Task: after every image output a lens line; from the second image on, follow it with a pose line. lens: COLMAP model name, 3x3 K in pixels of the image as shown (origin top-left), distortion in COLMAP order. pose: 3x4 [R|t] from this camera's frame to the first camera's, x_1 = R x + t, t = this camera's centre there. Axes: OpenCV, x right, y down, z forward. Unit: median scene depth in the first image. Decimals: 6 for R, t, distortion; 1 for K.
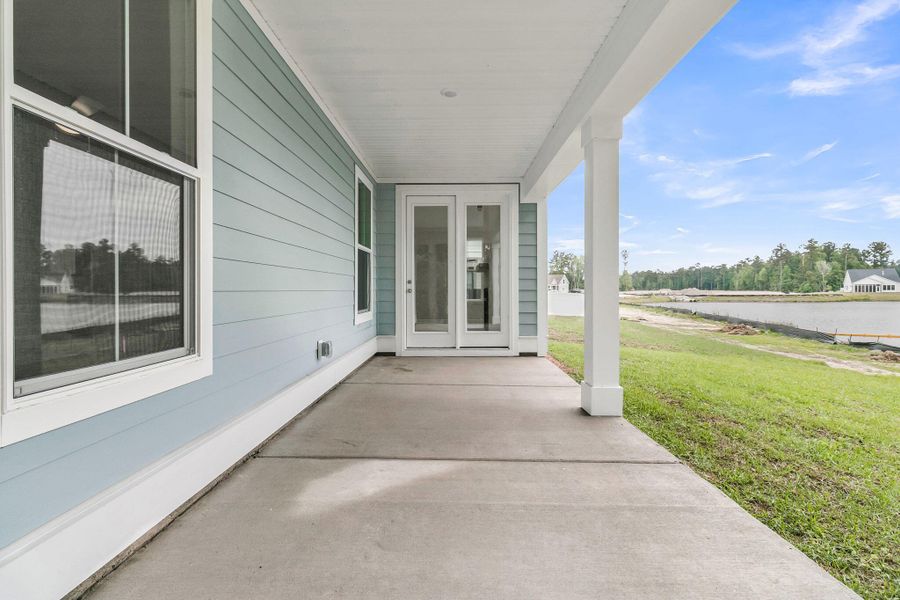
lens RADIAL K [[416.8, 0, 454.1], [0, 416.8, 291.2], [0, 0, 1]] dist [0.001435, 0.001233]
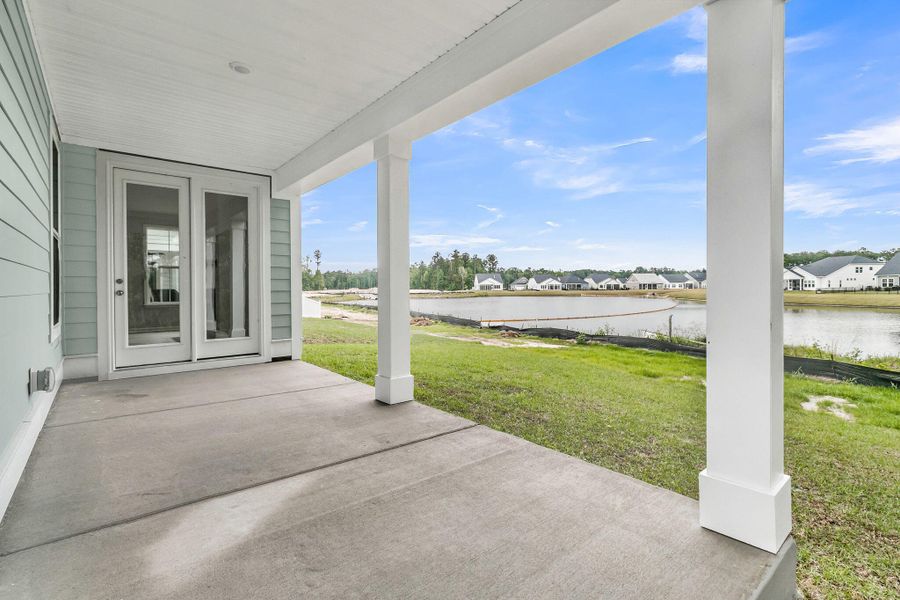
lens RADIAL K [[419.8, 0, 452.7], [0, 419.8, 289.4], [0, 0, 1]] dist [0.001156, 0.000173]
pose [[0.761701, -0.003989, 0.647916, -0.137607], [0.005458, 0.999985, -0.000260, -0.003486], [-0.647905, 0.003735, 0.761712, 0.020708]]
